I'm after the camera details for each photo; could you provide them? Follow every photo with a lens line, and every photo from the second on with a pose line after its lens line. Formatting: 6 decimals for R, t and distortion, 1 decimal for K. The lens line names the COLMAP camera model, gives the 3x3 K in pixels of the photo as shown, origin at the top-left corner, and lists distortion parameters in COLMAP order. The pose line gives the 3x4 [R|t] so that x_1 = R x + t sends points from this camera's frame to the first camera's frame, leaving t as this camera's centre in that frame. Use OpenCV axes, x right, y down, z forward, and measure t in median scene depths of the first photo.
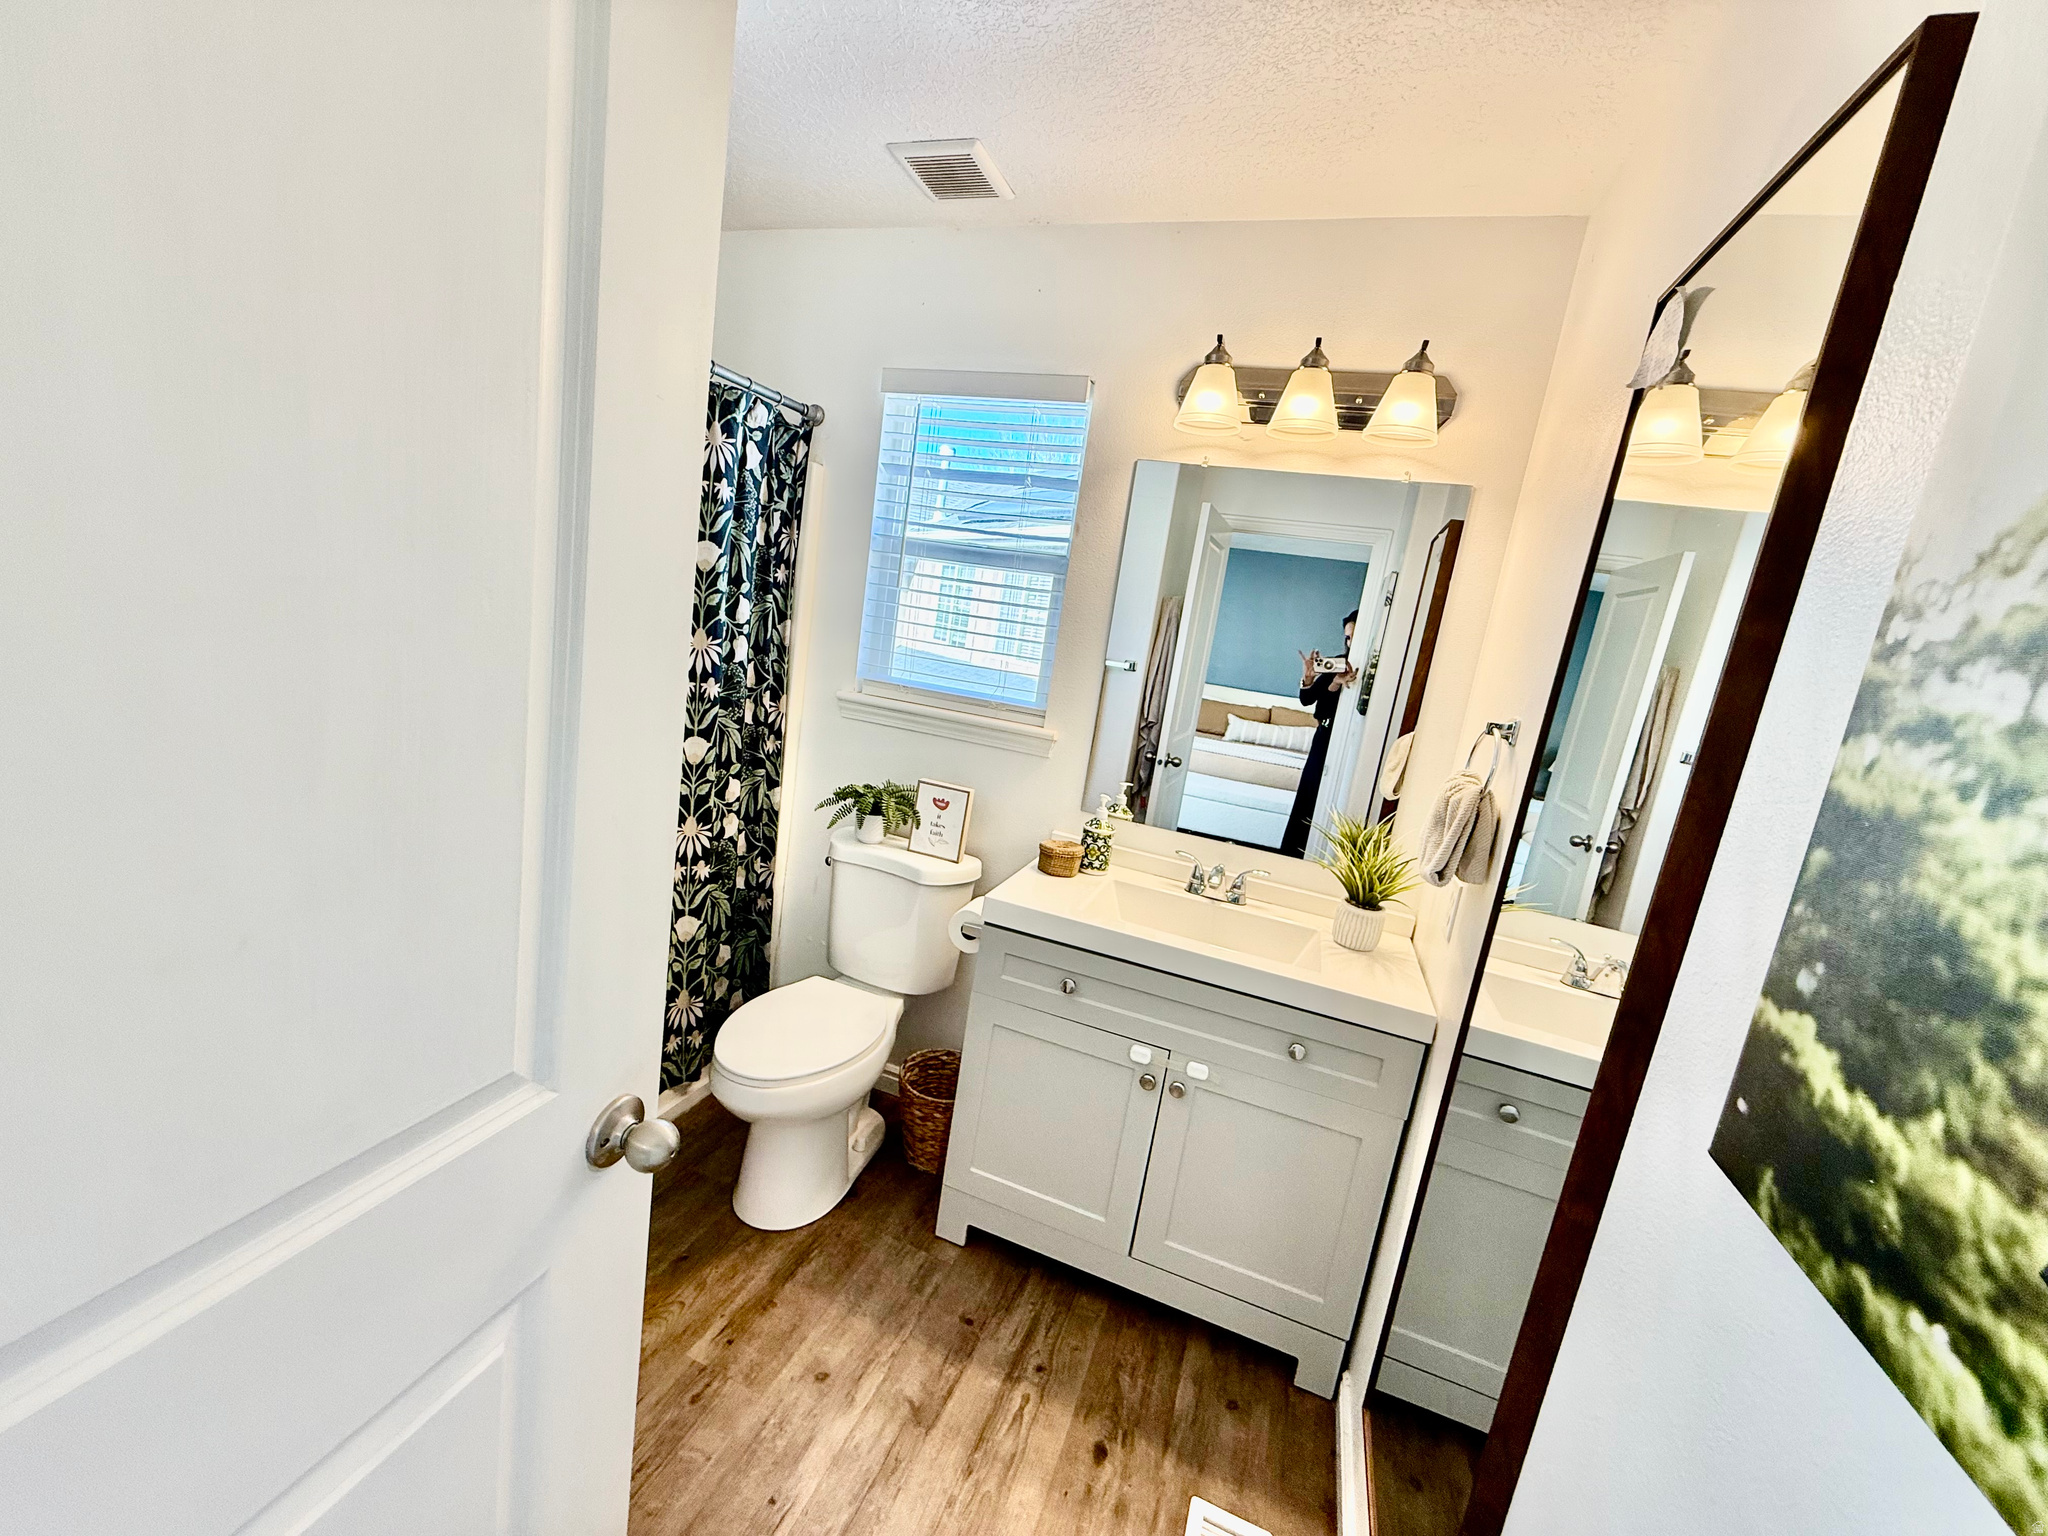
lens RADIAL K [[814.8, 0, 1019.9], [0, 814.8, 766.7], [0, 0, 1]] dist [0.000294, 0.000395]
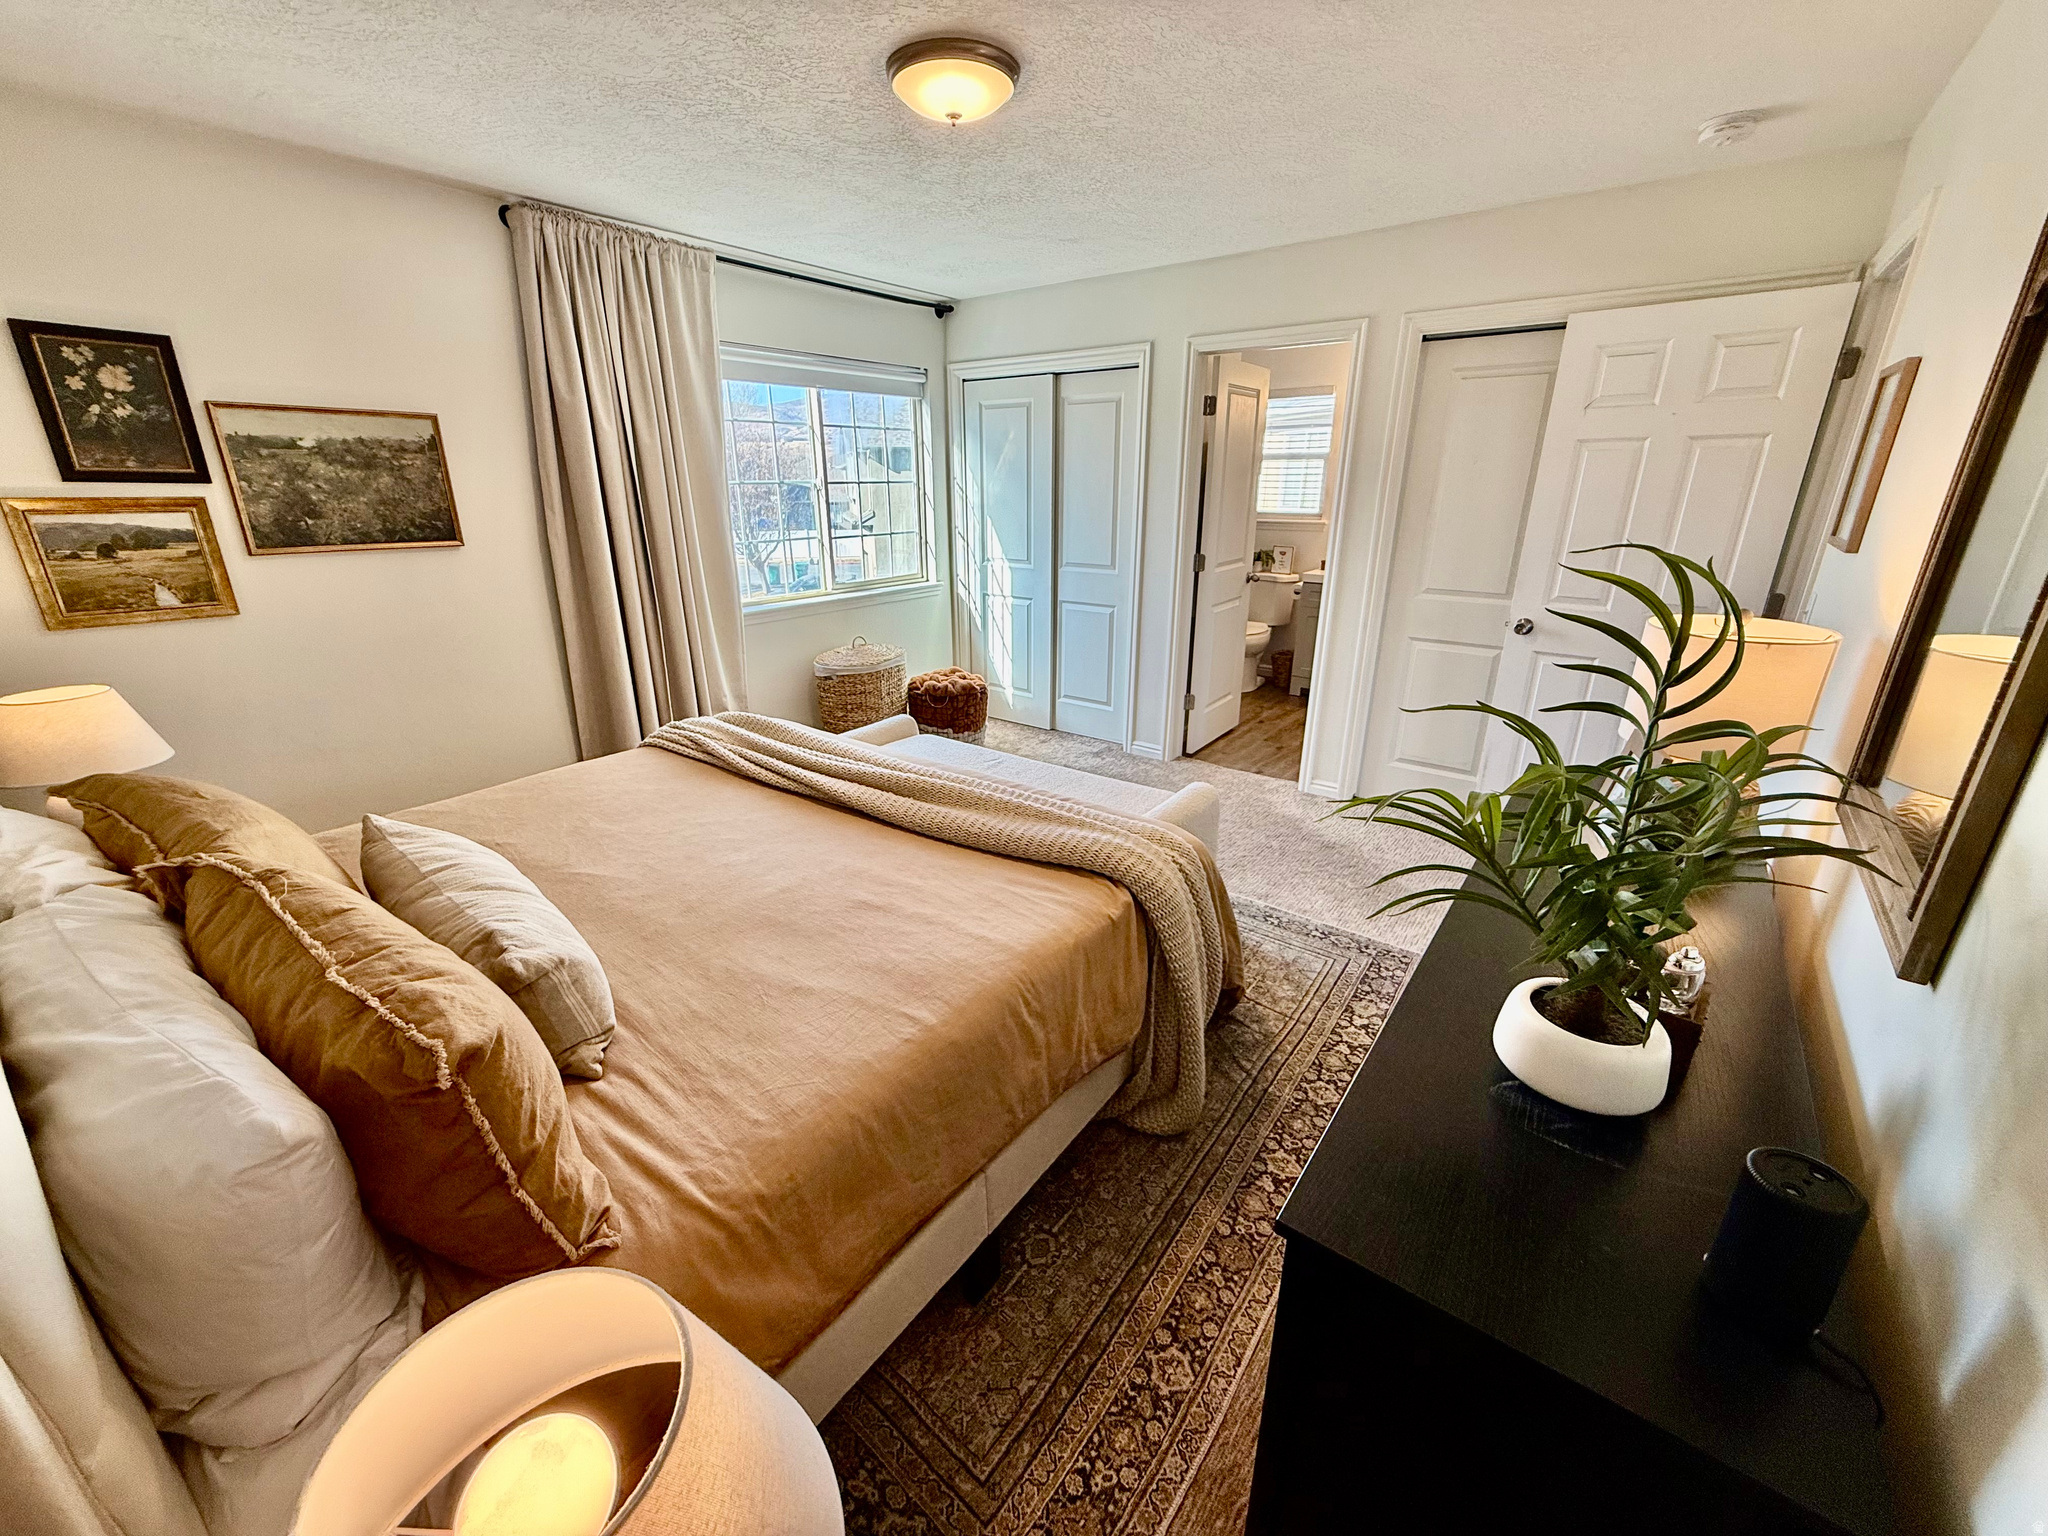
lens RADIAL K [[814.8, 0, 1019.9], [0, 814.8, 766.7], [0, 0, 1]] dist [0.000294, 0.000395]
pose [[0.942540, -0.033827, -0.332376, -0.043673], [0.076571, 0.990252, 0.116356, 0.368217], [0.325200, -0.135121, 0.935942, -1.943175]]
